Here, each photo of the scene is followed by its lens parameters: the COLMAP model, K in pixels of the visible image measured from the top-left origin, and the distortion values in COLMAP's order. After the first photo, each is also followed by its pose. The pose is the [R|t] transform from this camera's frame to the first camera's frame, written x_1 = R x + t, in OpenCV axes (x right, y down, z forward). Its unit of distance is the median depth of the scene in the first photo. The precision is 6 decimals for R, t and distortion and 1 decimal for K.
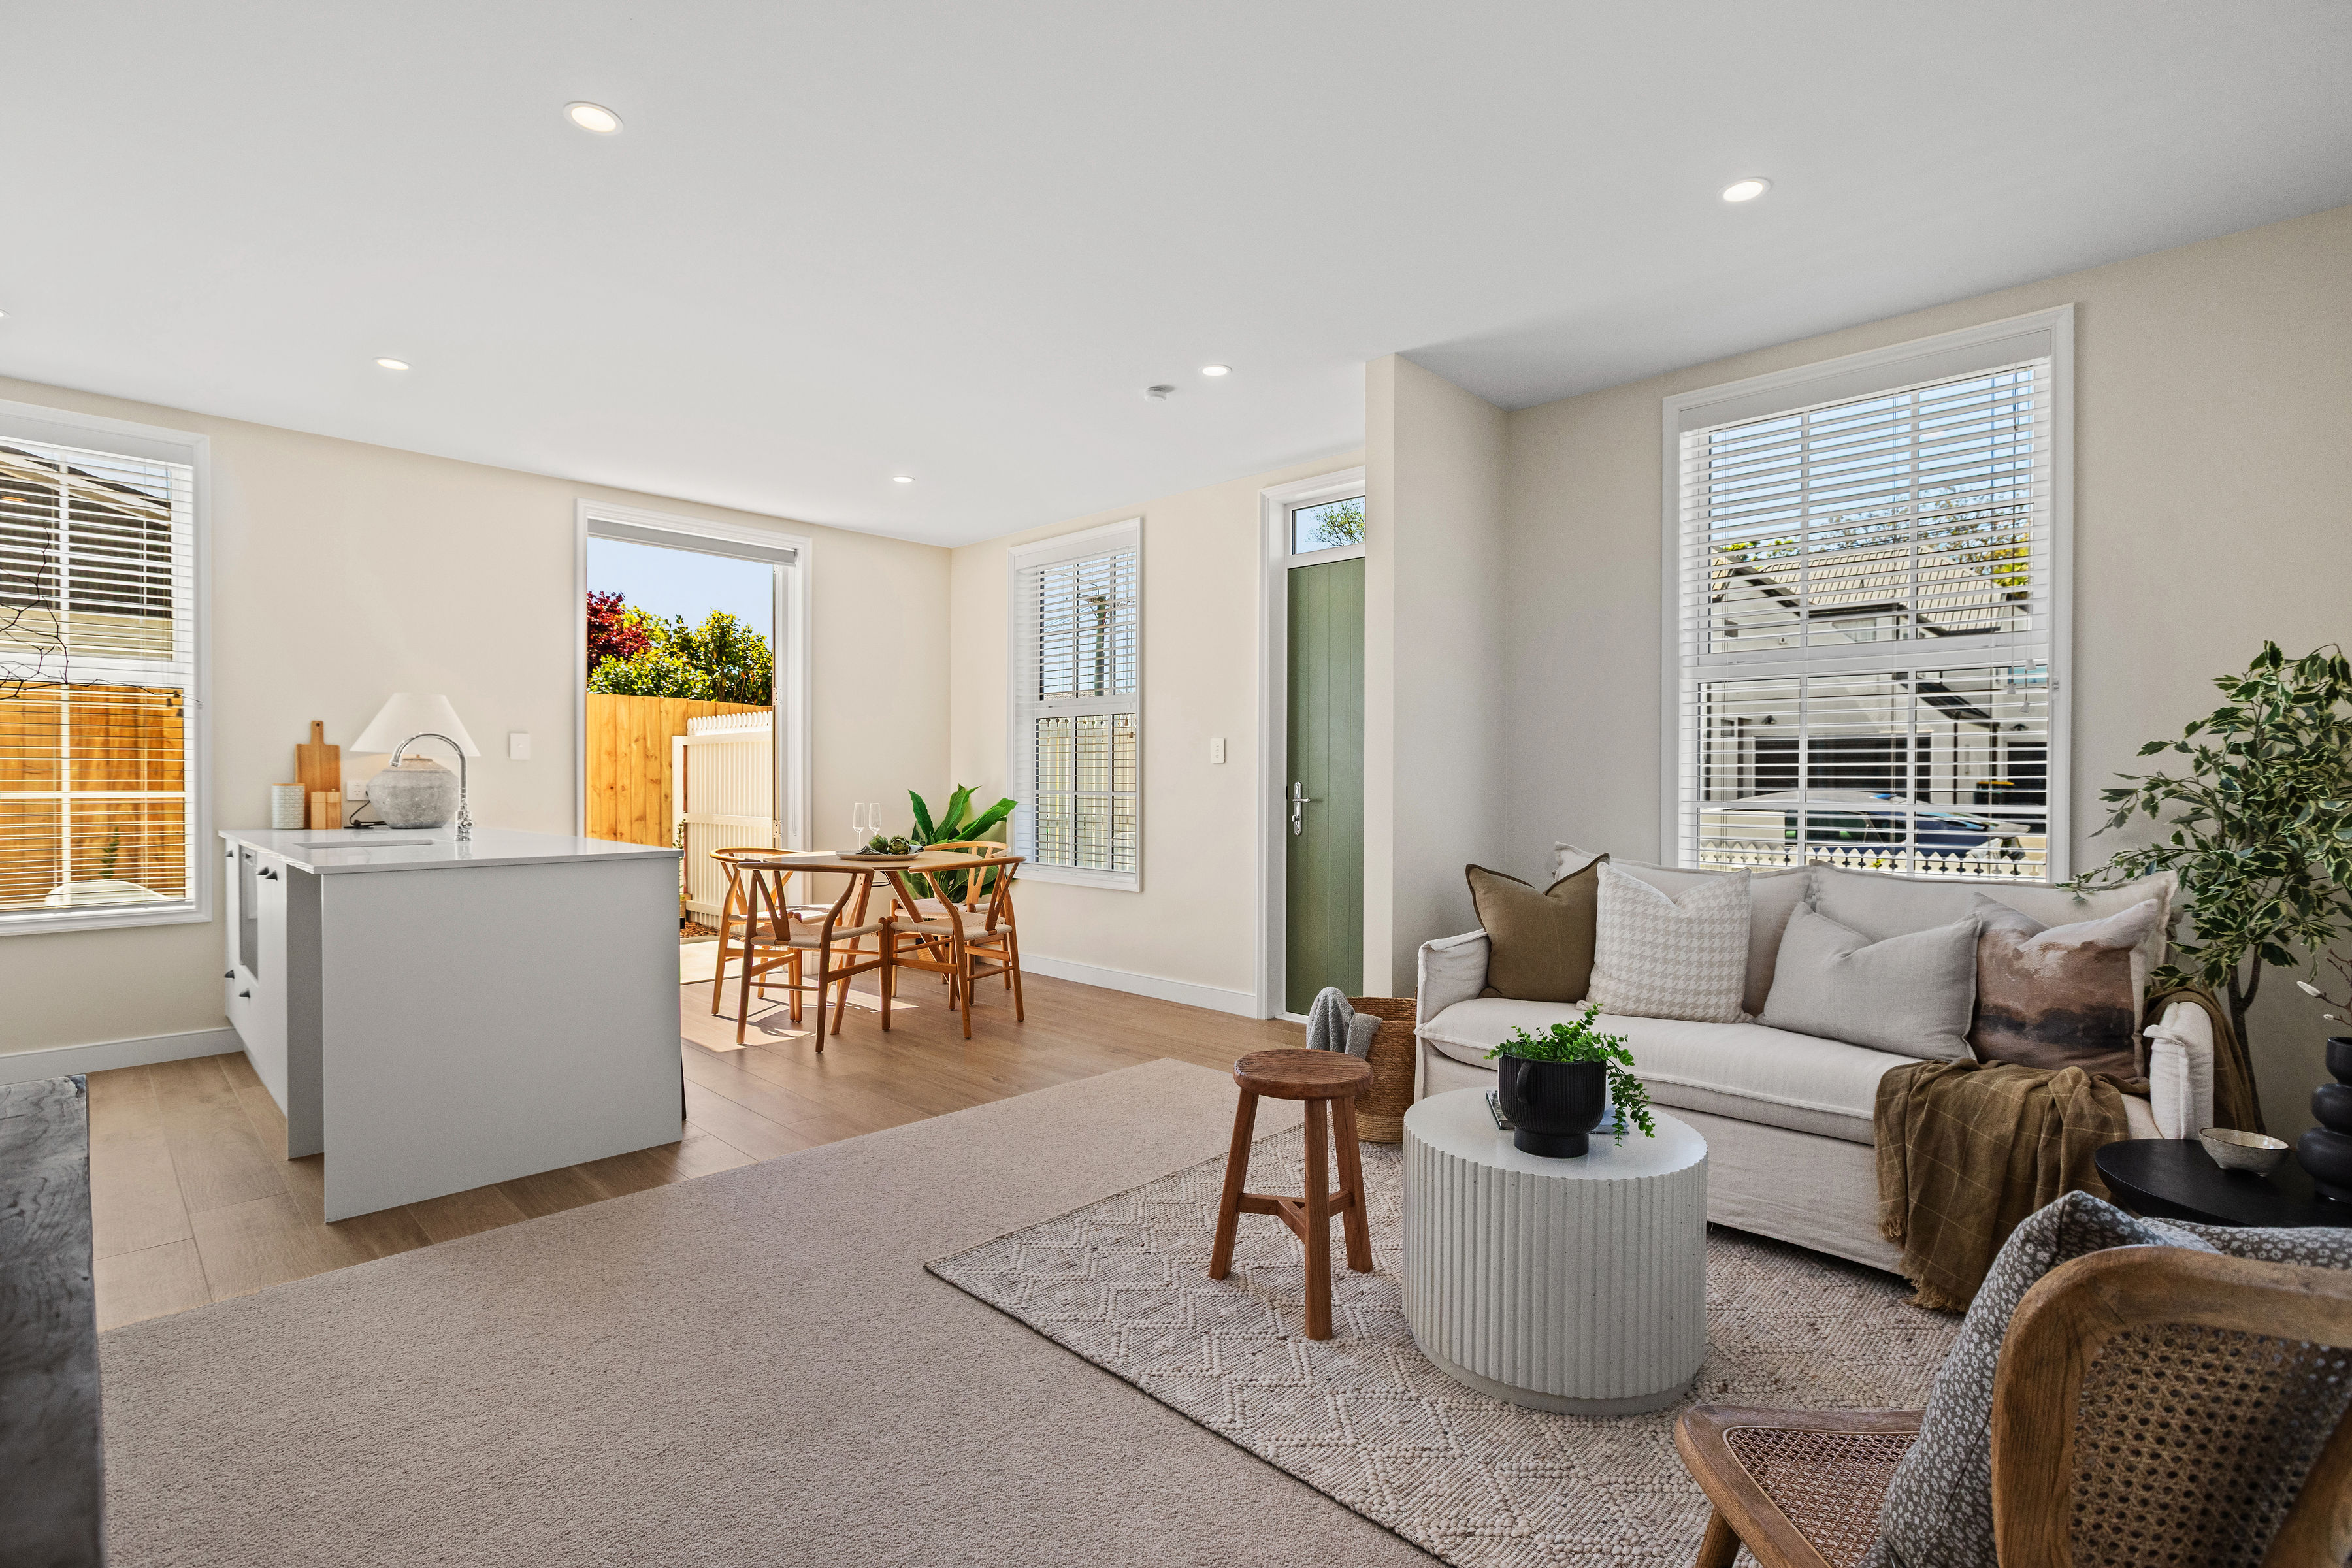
lens RADIAL K [[1105.3, 0, 1165.4], [0, 1105.3, 791.6], [0, 0, 1]] dist [-0.000154, 0.000033]
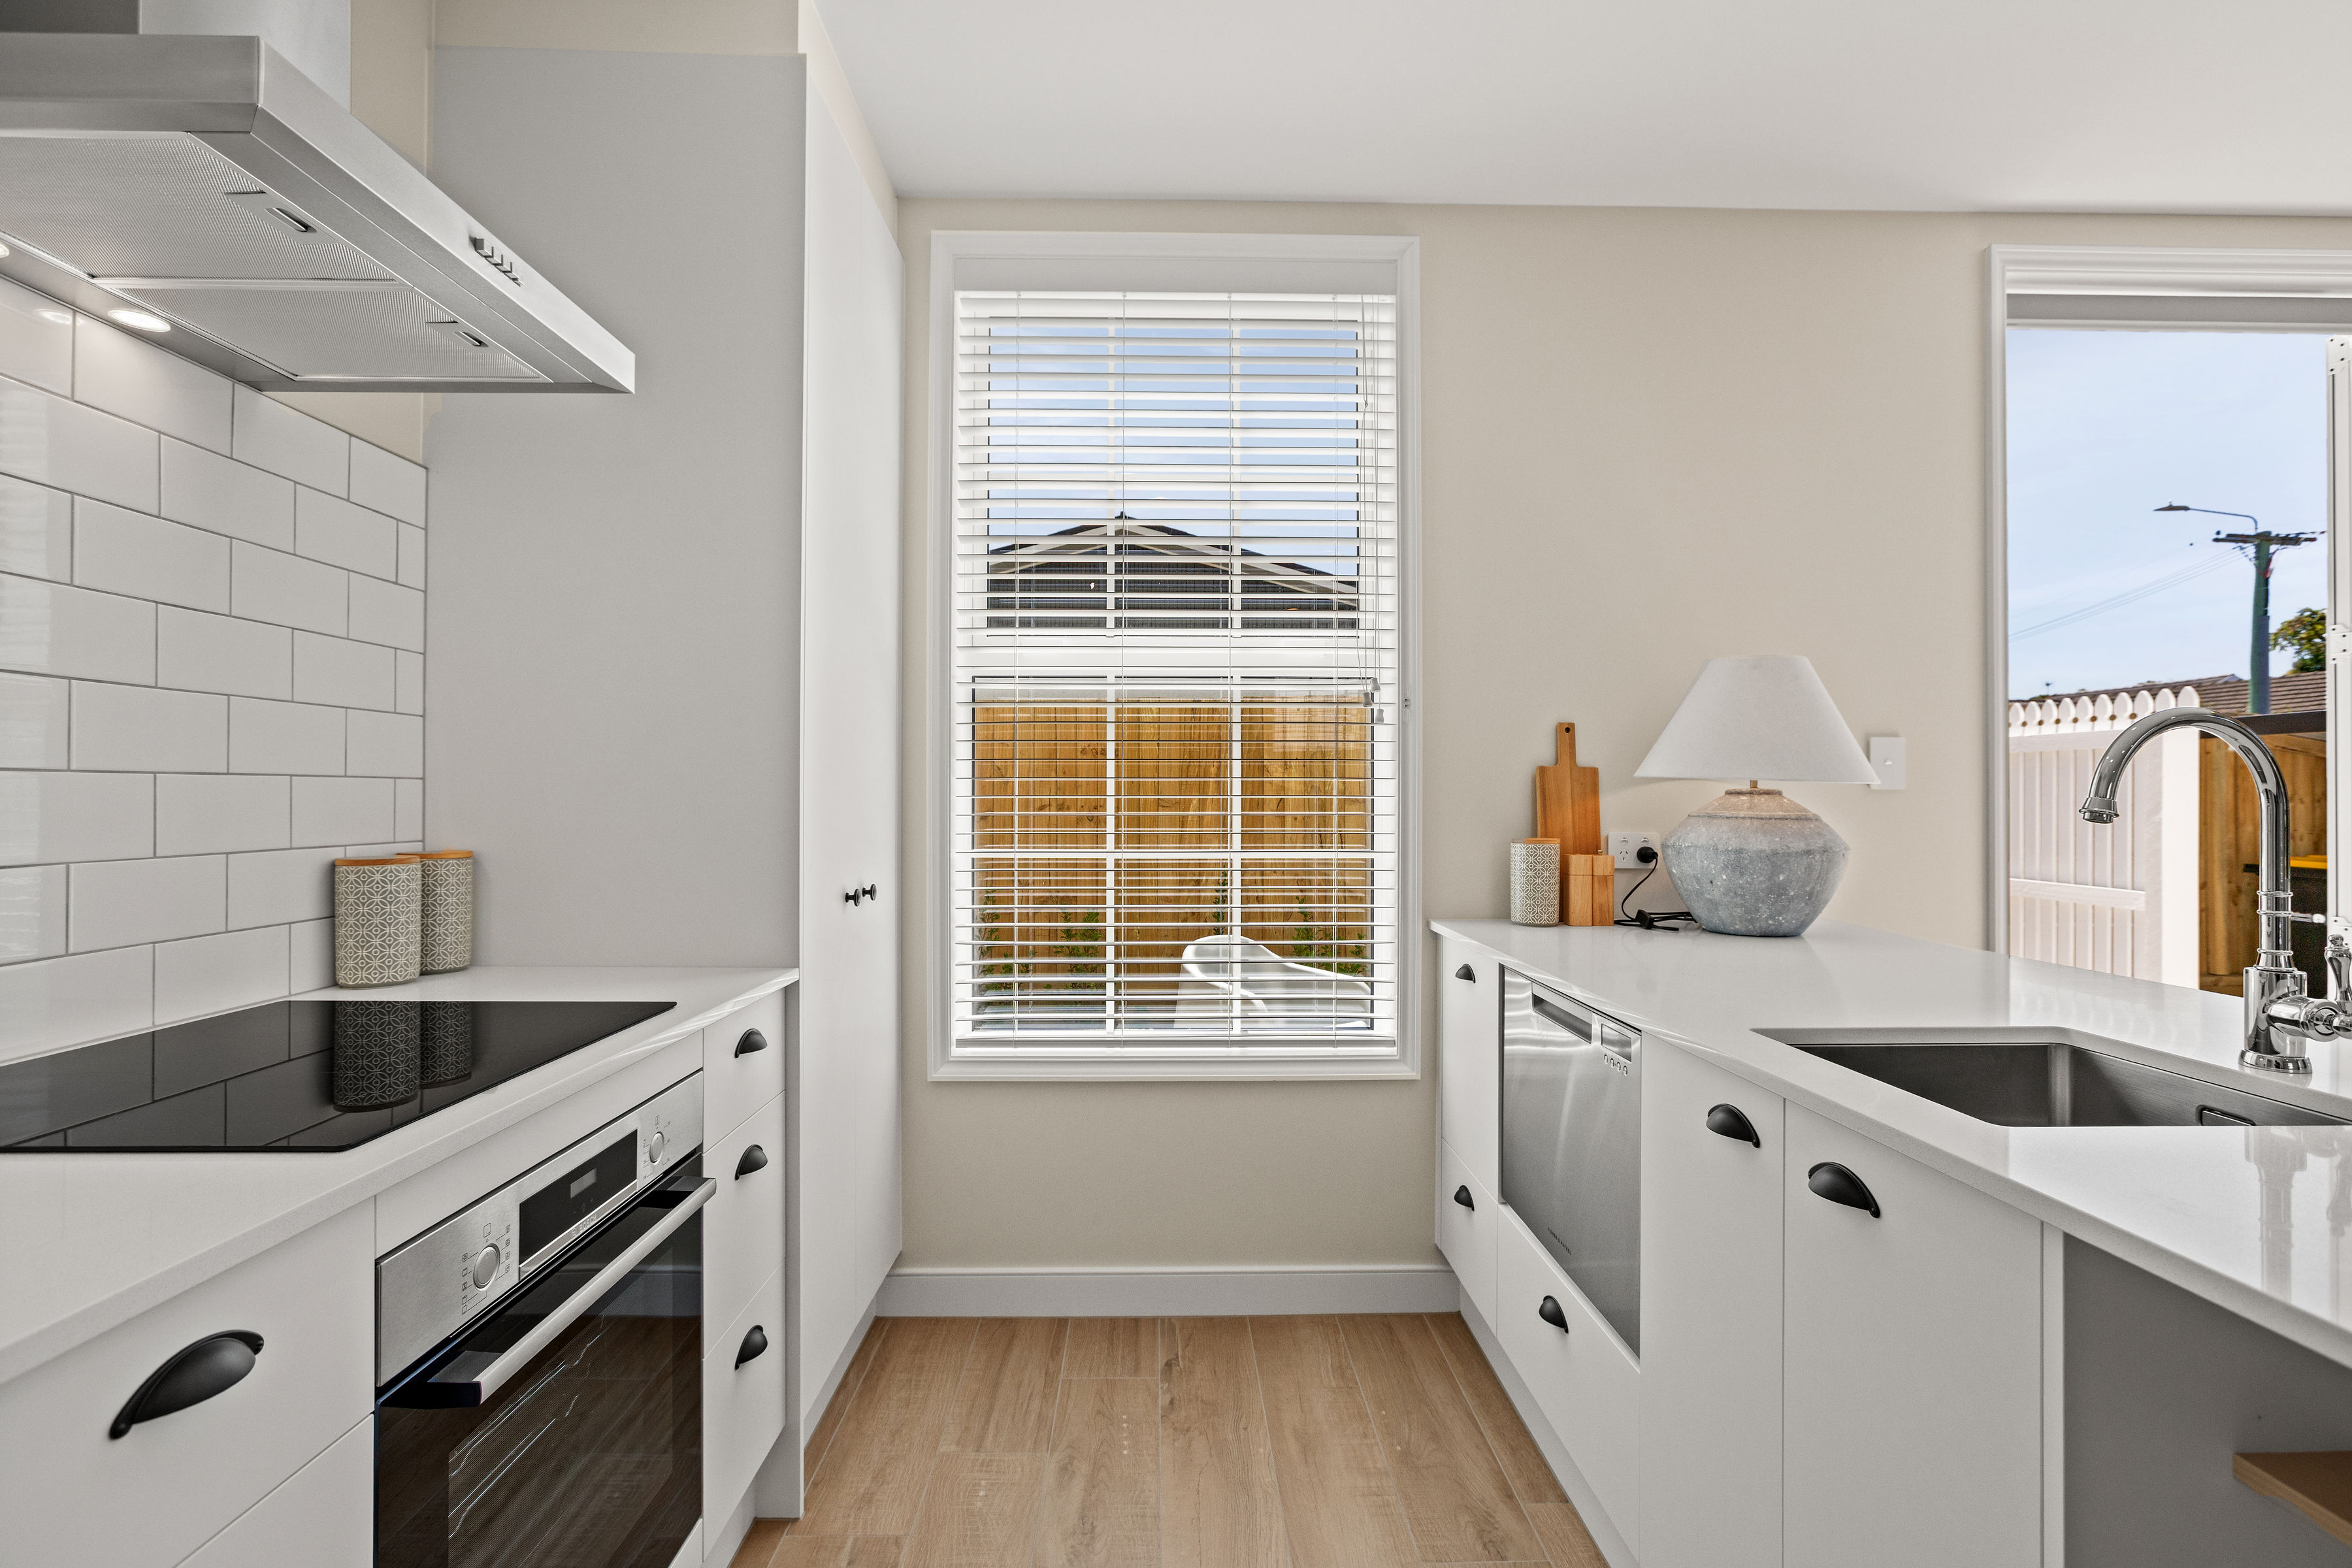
lens RADIAL K [[1105.3, 0, 1176.4], [0, 1105.3, 788.8], [0, 0, 1]] dist [-0.000154, 0.000033]
pose [[0.718570, -0.012910, -0.695335, -0.534501], [-0.005414, 0.999694, -0.024155, -0.017749], [0.695434, 0.021122, 0.718280, 0.481264]]
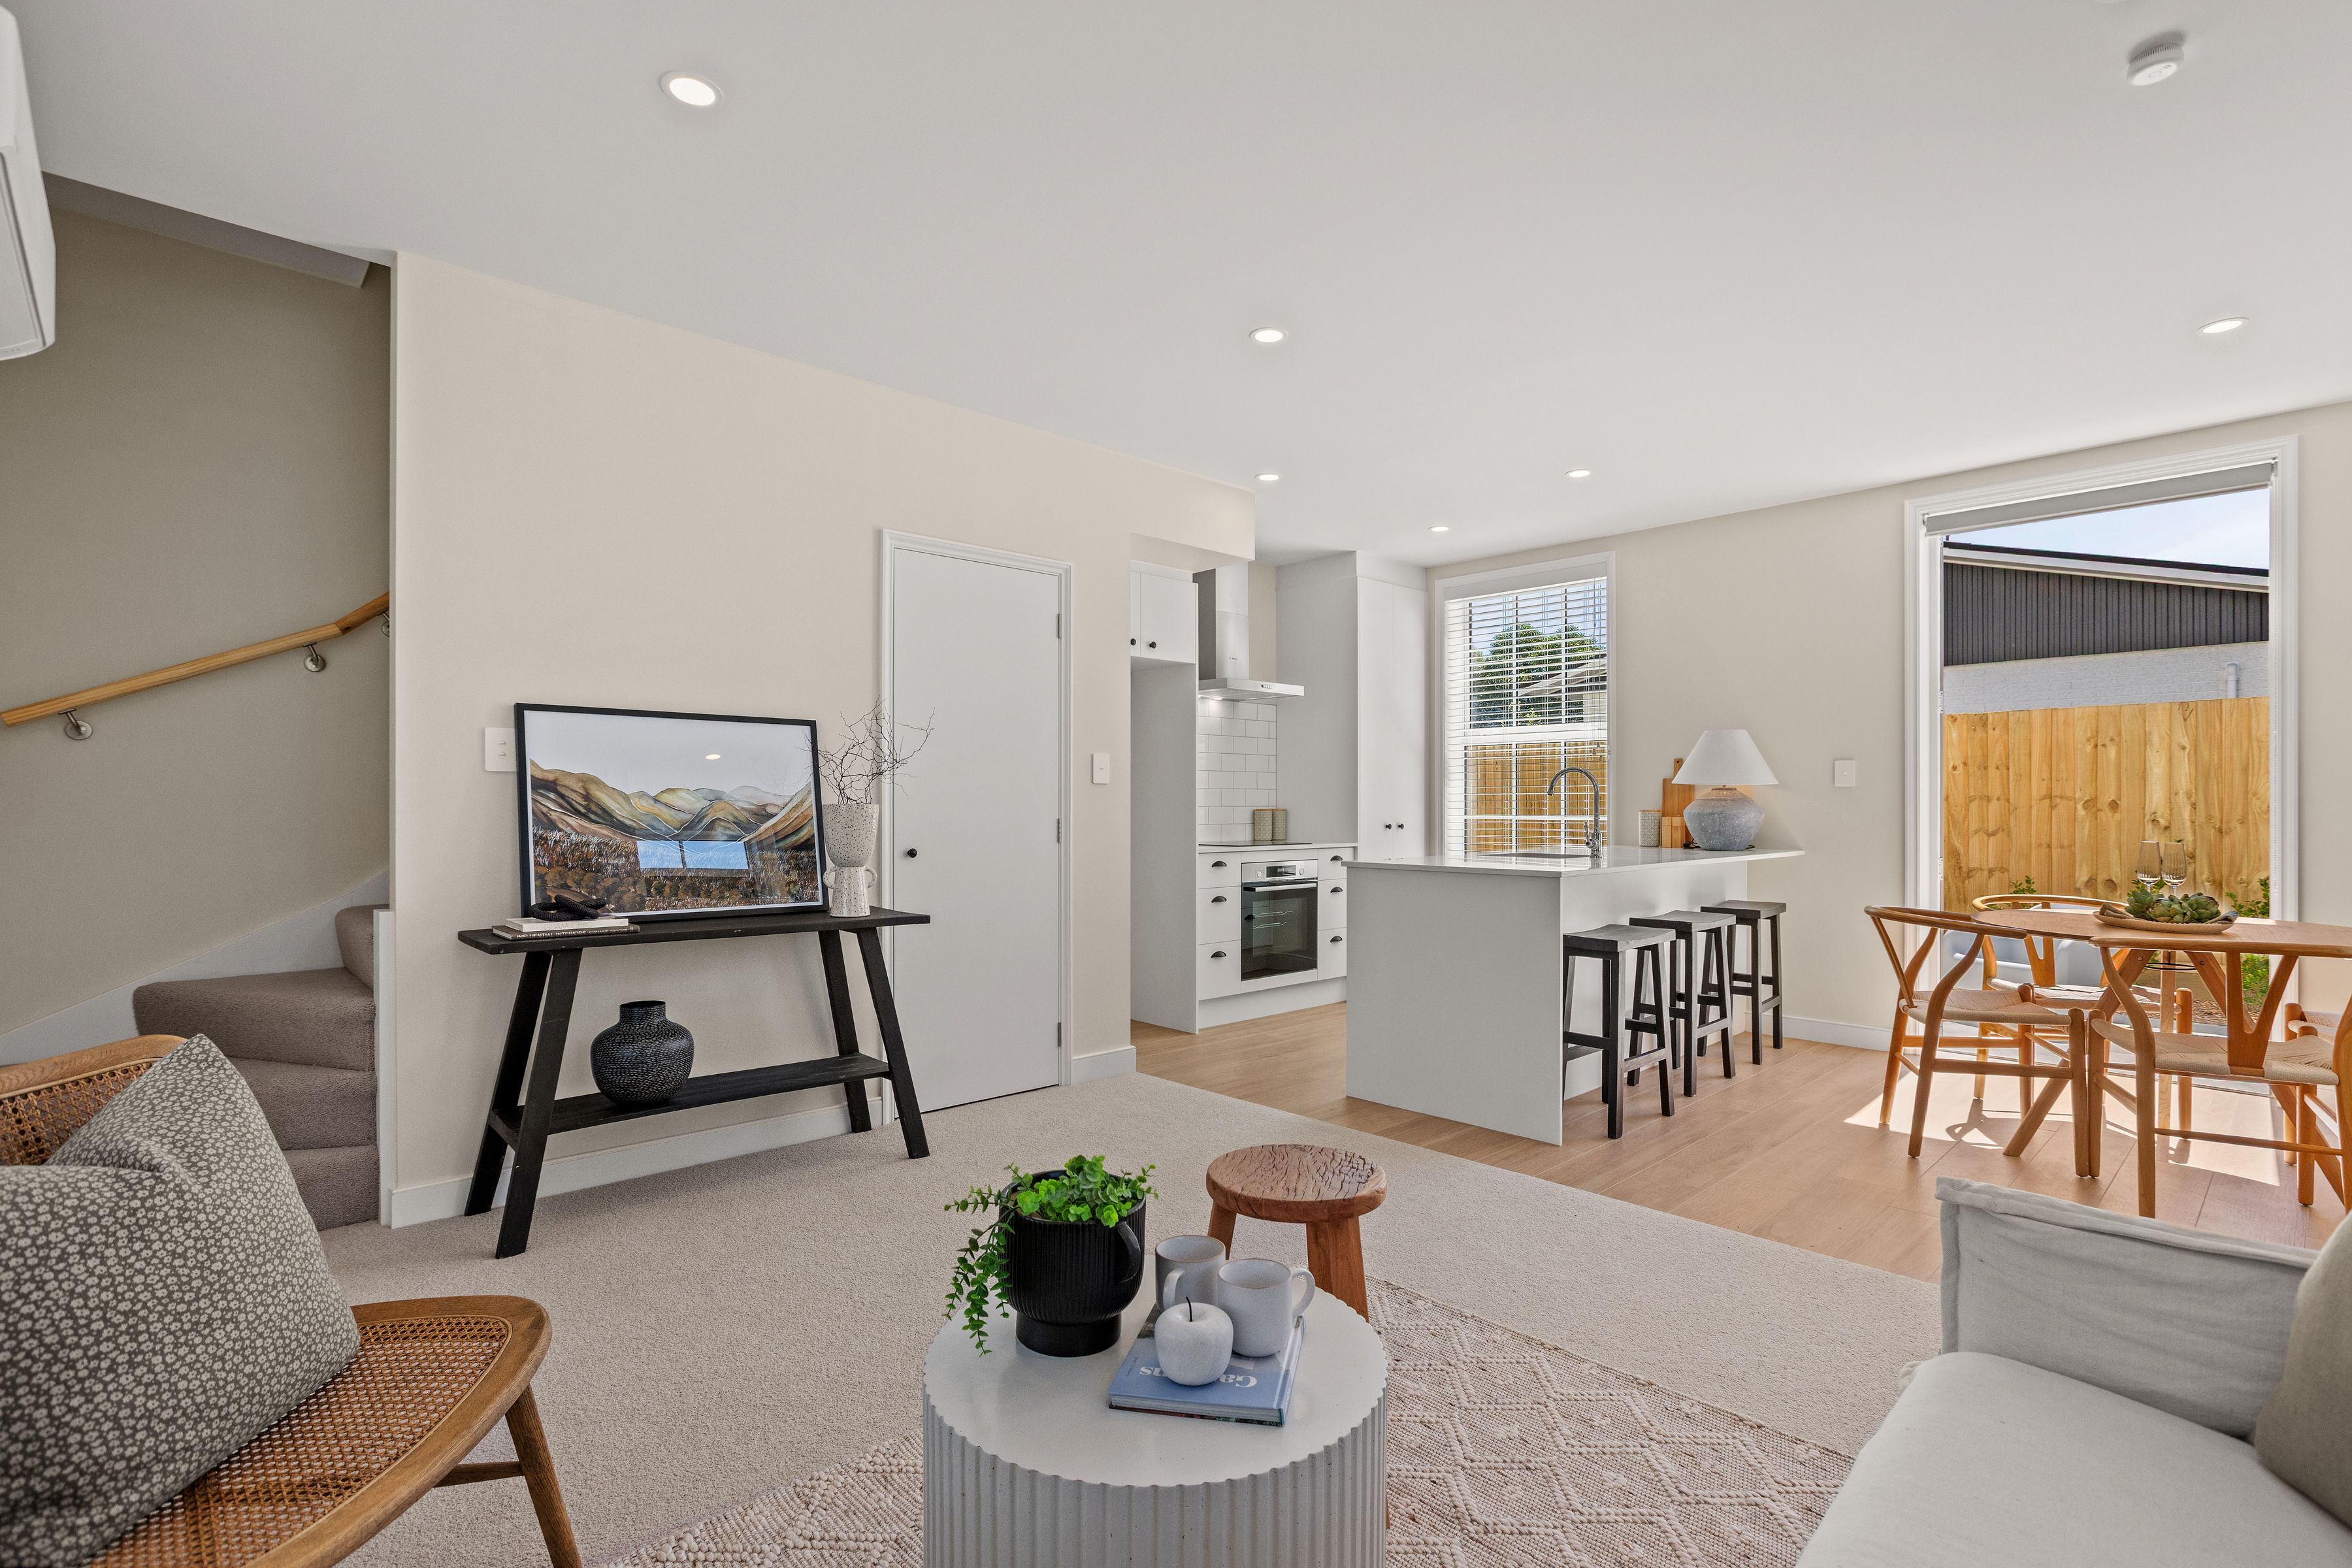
lens RADIAL K [[1105.3, 0, 1176.6], [0, 1105.3, 800.3], [0, 0, 1]] dist [-0.000154, 0.000033]
pose [[-0.036783, -0.006677, -0.999301, 0.481356], [-0.012037, 0.999908, -0.006238, -0.003961], [0.999251, 0.011799, -0.036860, 0.500278]]
